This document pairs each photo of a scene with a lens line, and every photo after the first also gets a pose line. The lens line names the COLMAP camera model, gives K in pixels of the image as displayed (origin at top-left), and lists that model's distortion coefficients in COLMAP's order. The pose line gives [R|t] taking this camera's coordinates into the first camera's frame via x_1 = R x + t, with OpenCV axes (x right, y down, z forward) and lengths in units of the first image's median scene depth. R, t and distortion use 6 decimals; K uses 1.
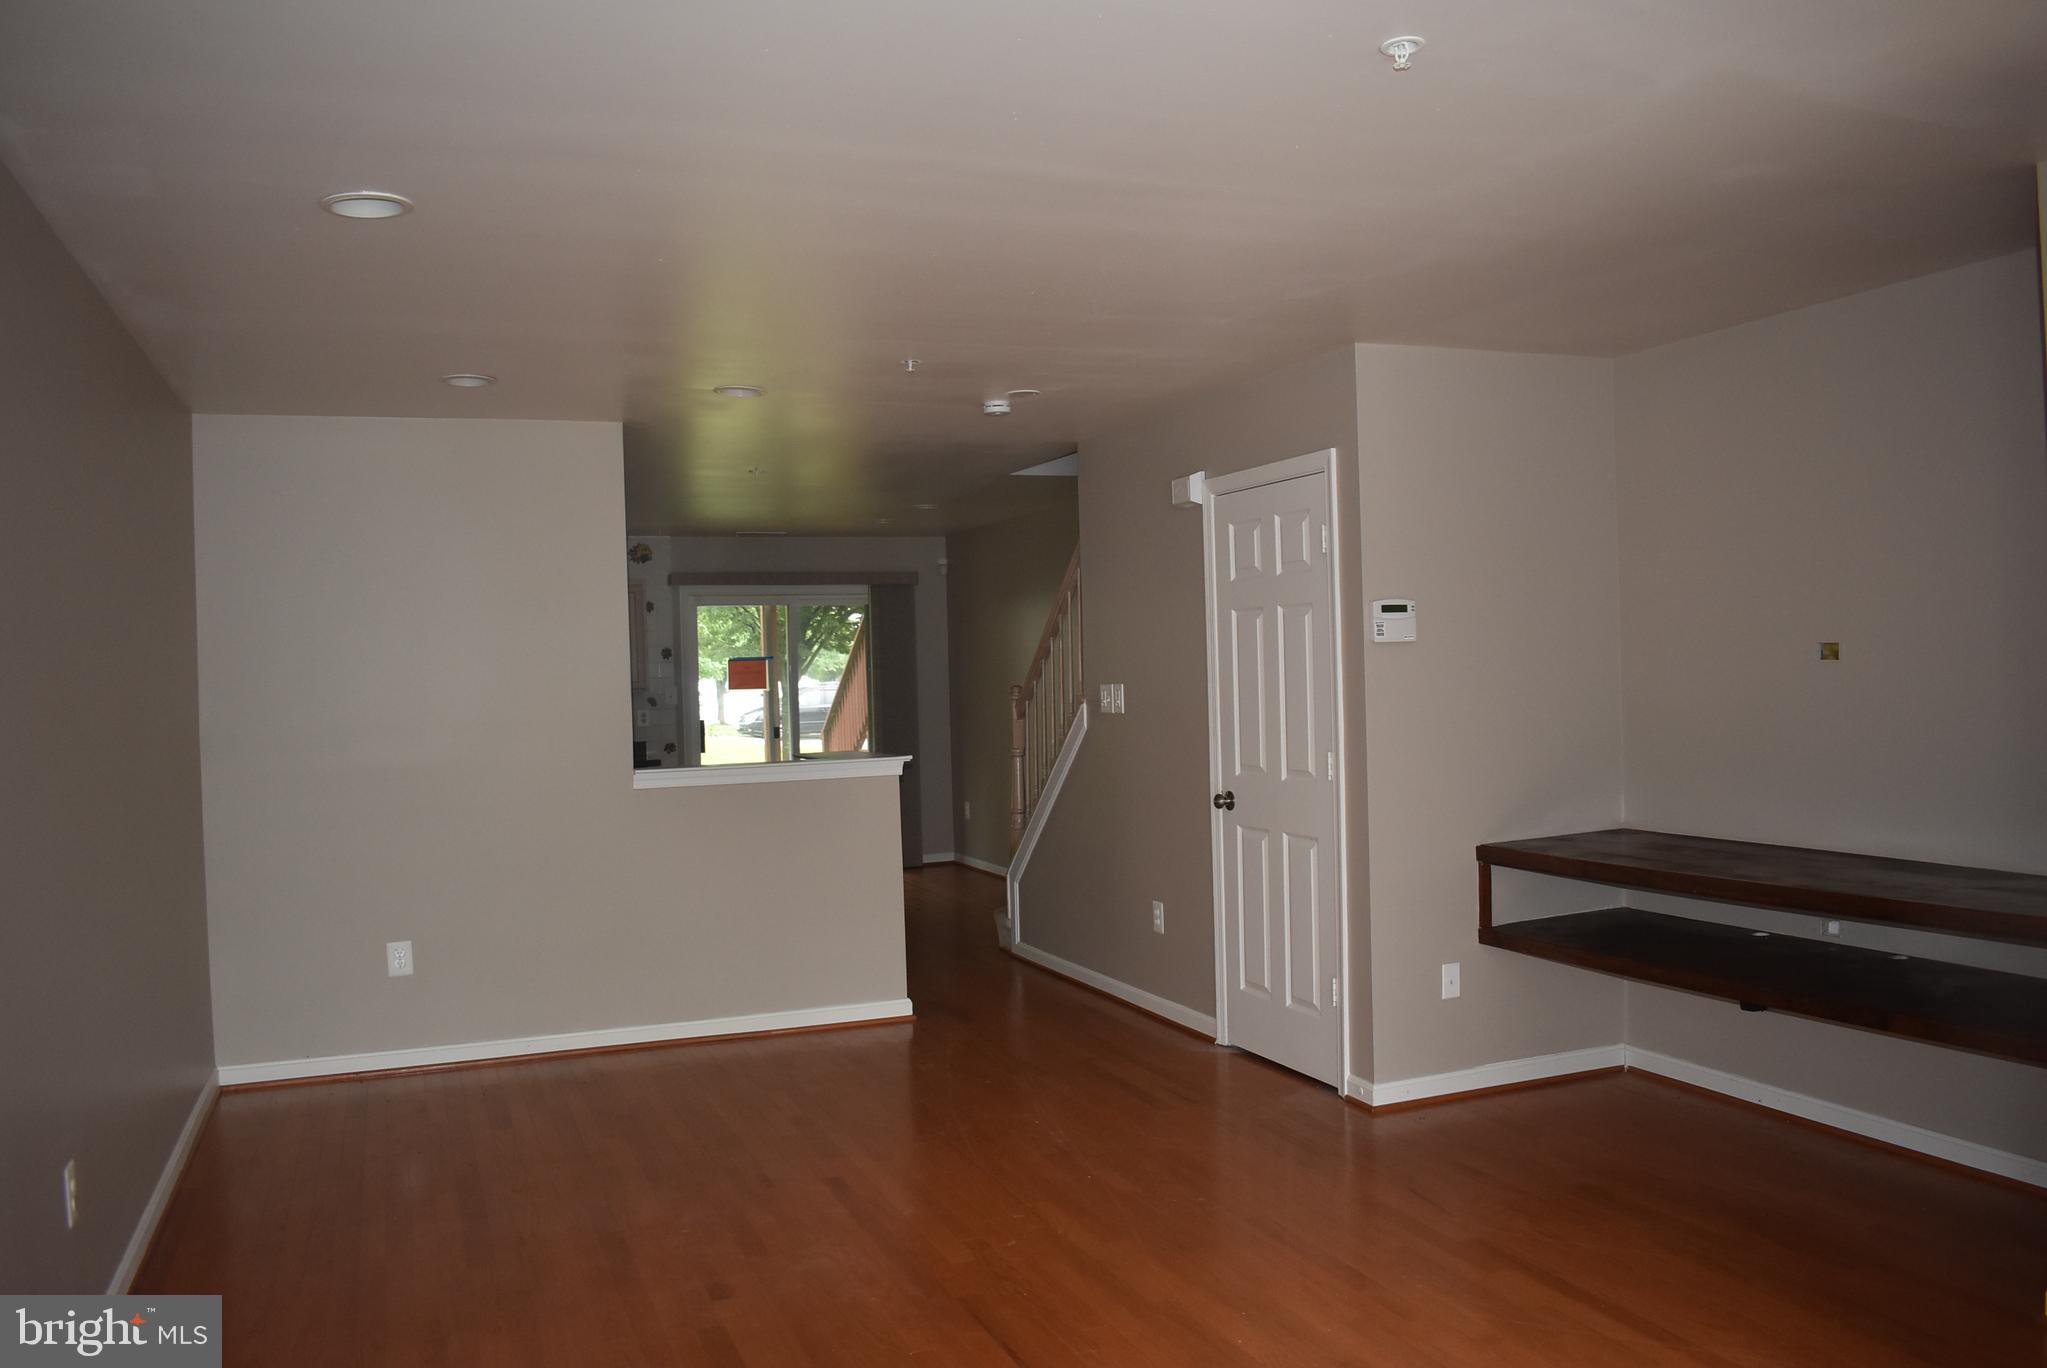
lens RADIAL K [[1641.9, 0, 1042.5], [0, 1641.9, 683.6], [0, 0, 1]] dist [-0.090405, 0.005021]
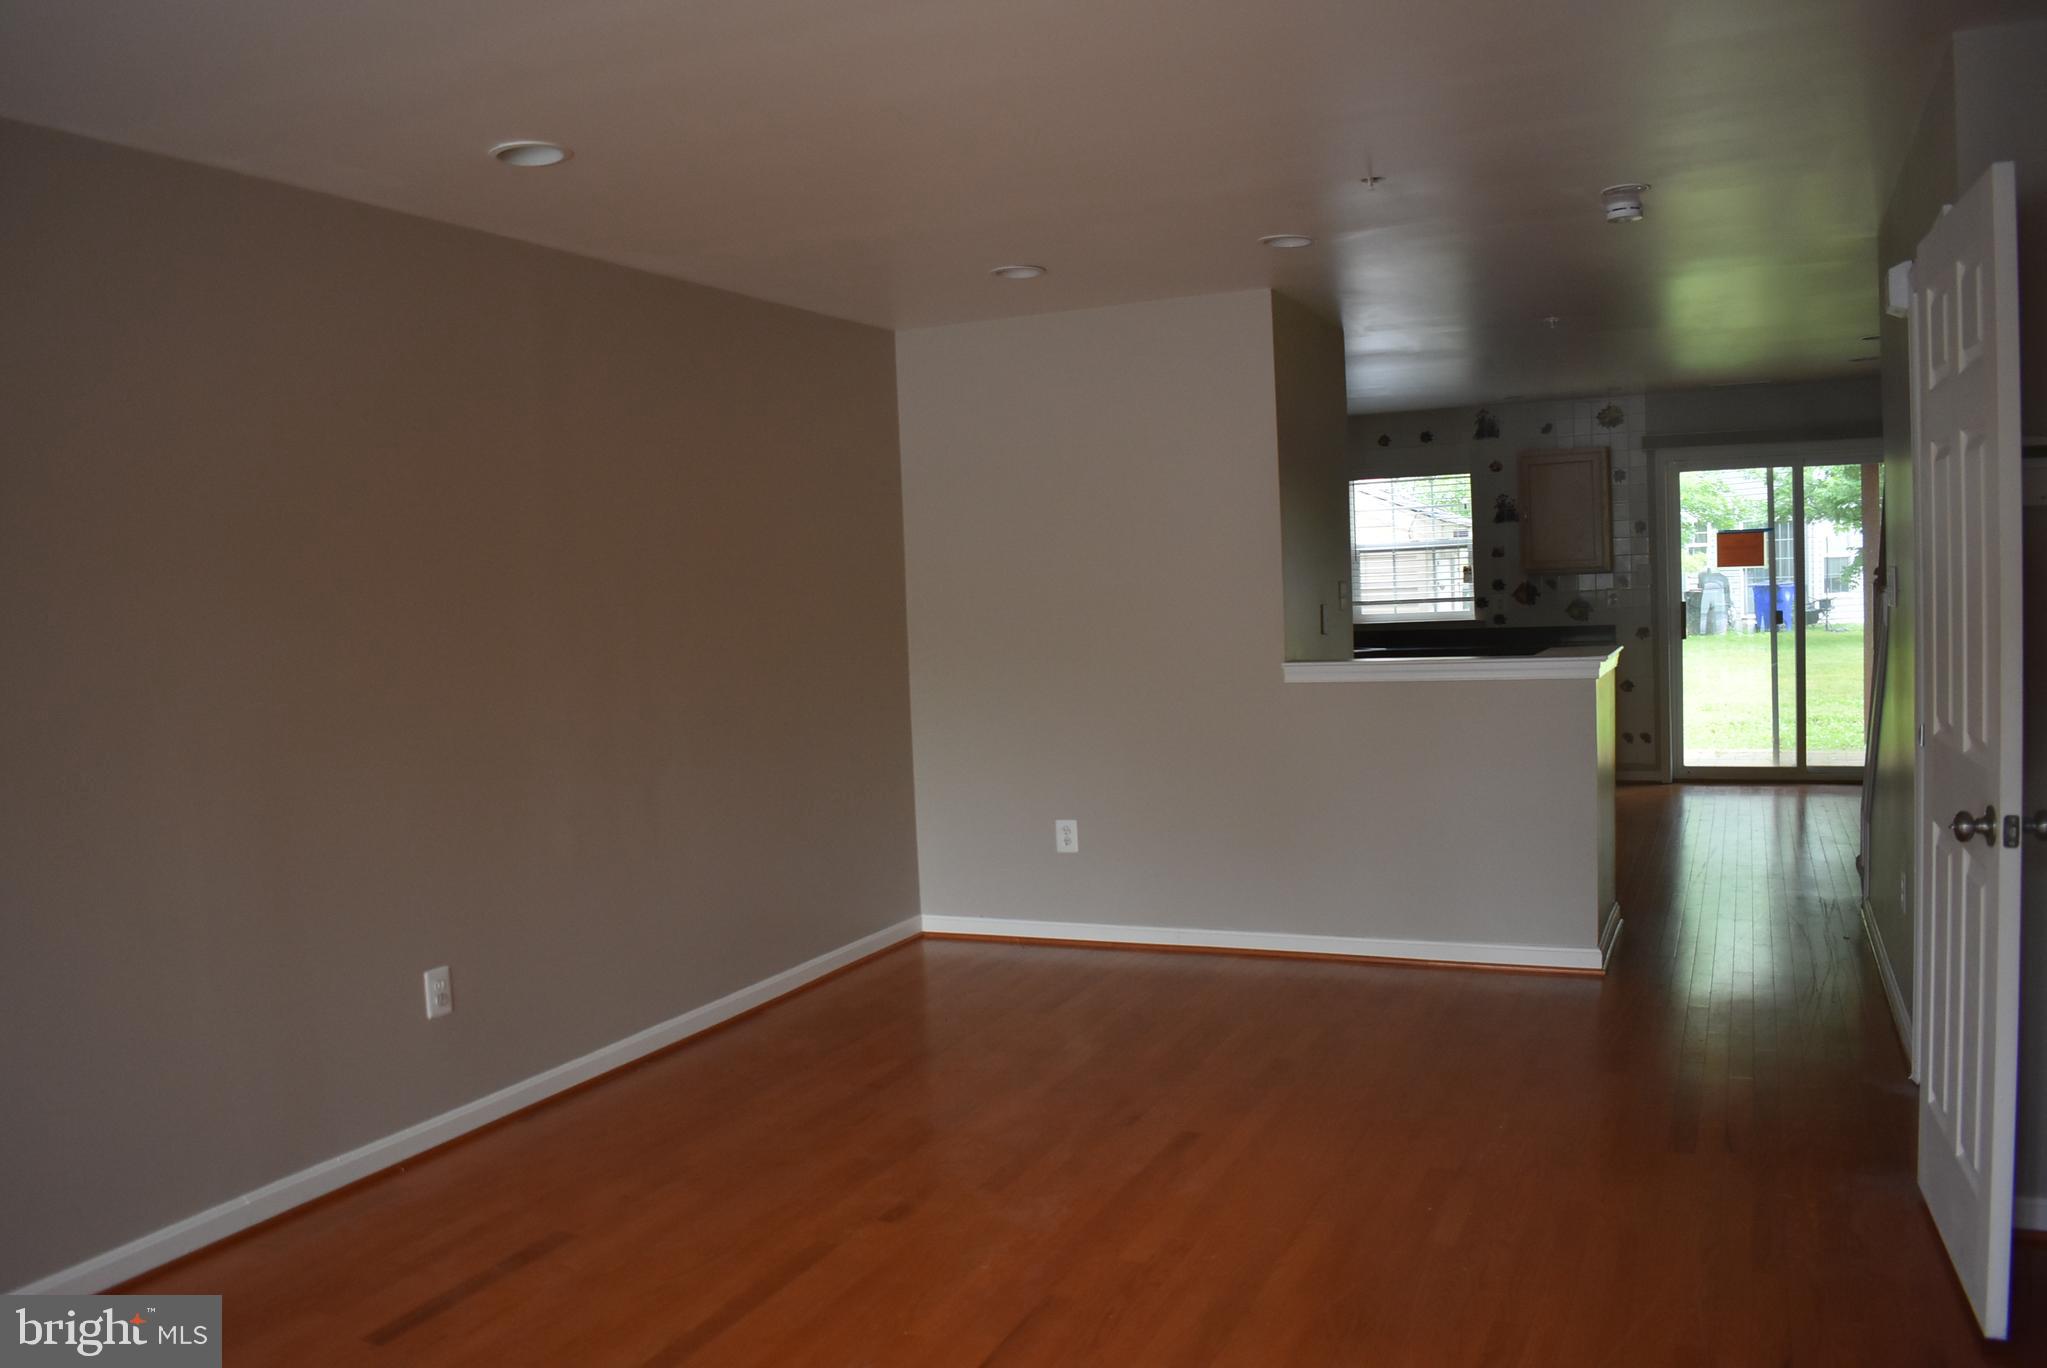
lens RADIAL K [[1641.9, 0, 1042.5], [0, 1641.9, 683.6], [0, 0, 1]] dist [-0.090405, 0.005021]
pose [[0.681586, 0.048045, -0.730159, 0.318219], [0.012437, 0.996937, 0.077208, -0.008634], [0.731632, -0.061705, 0.678901, 0.241078]]
